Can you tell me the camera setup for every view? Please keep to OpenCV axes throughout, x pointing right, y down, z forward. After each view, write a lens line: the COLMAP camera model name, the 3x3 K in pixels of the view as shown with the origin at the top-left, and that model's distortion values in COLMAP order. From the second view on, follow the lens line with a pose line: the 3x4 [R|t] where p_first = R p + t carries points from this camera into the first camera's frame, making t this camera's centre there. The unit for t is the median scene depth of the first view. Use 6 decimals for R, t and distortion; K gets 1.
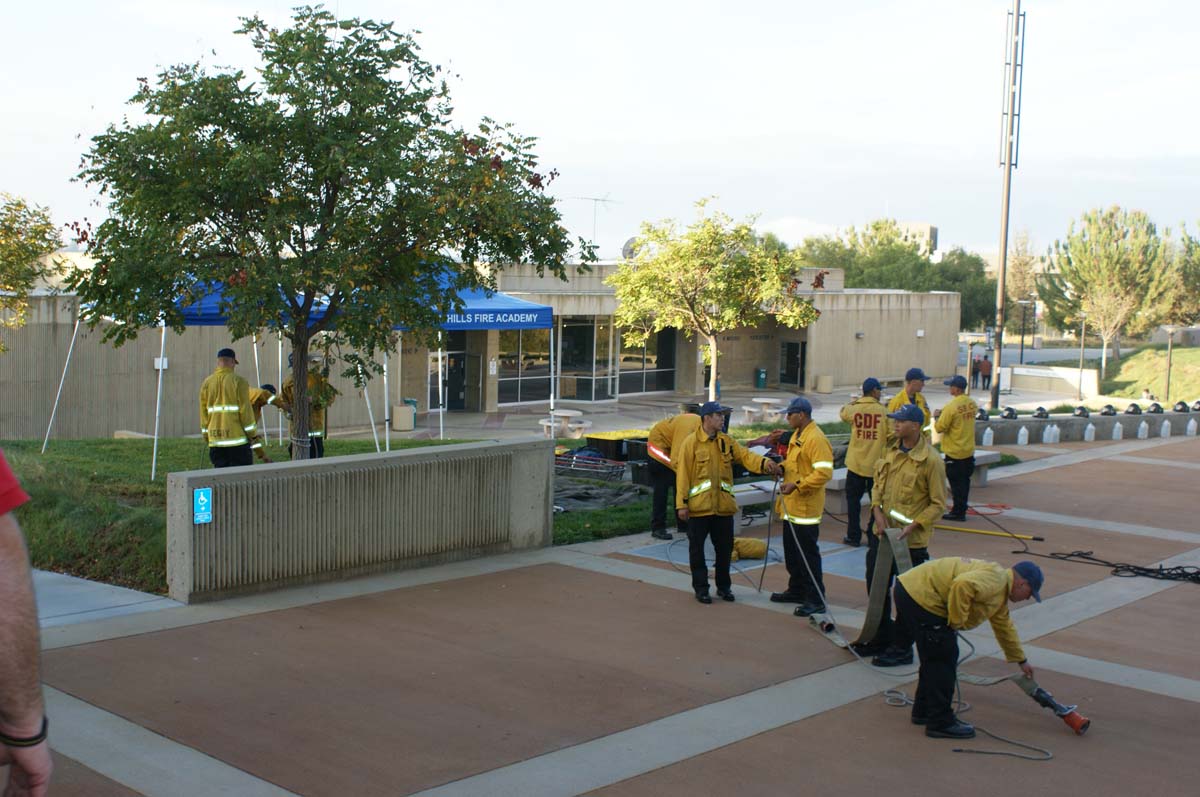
lens RADIAL K [[1502.3, 0, 600.0], [0, 1502.3, 398.5], [0, 0, 1]] dist [-0.099276, 0.096956]
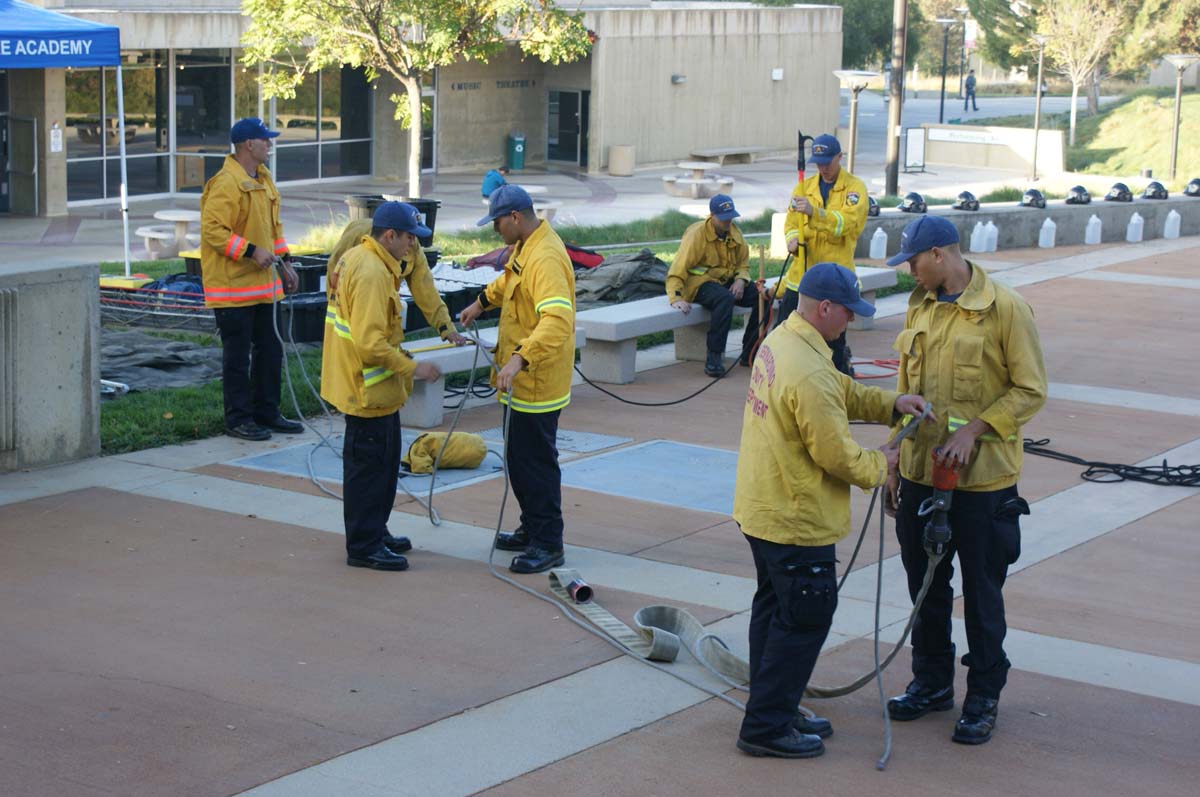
lens RADIAL K [[2448.7, 0, 600.0], [0, 2448.7, 398.5], [0, 0, 1]] dist [0.011526, -0.100981]
pose [[0.990620, -0.027193, 0.133913, 0.018561], [0.015647, 0.996126, 0.086533, 0.001053], [-0.135748, -0.083626, 0.987208, 0.049955]]
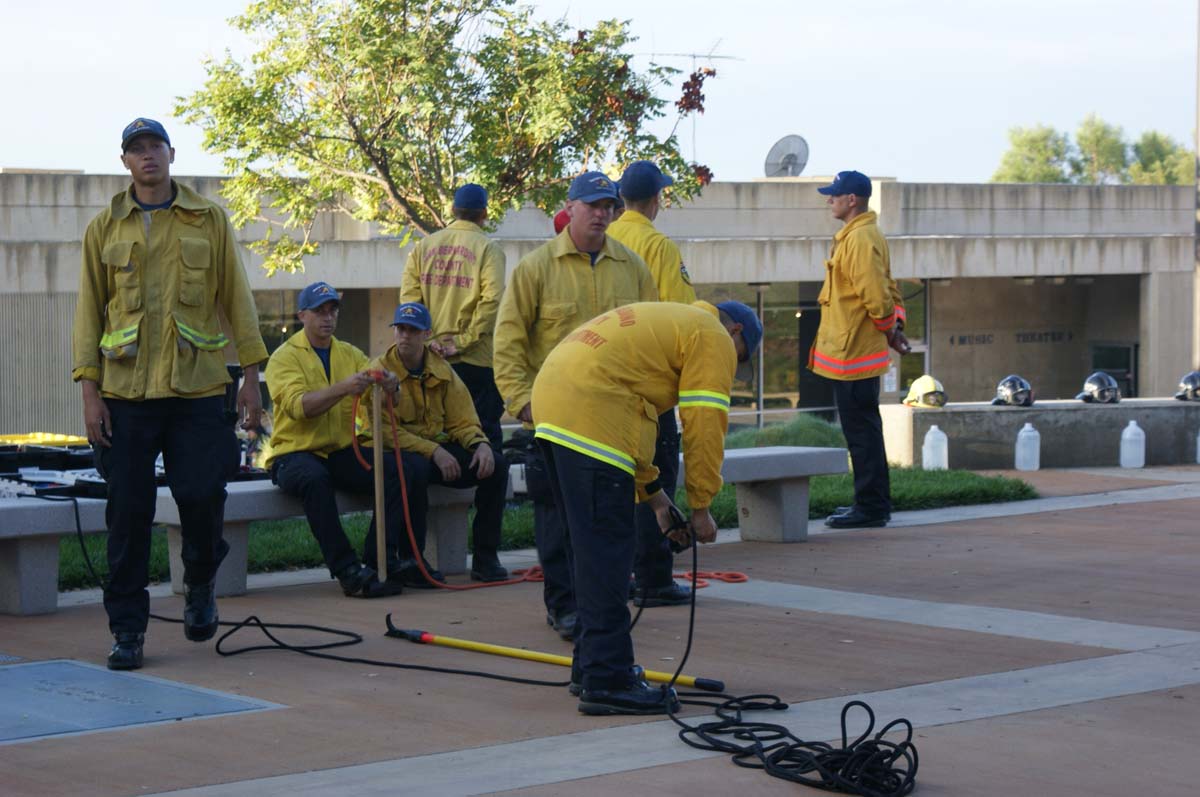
lens RADIAL K [[3065.5, 0, 600.0], [0, 3065.5, 398.5], [0, 0, 1]] dist [0.035588, 0.217208]
pose [[0.992703, -0.025584, -0.117841, 0.240749], [0.020560, 0.998835, -0.043657, 0.044914], [0.118821, 0.040915, 0.992072, 0.189047]]
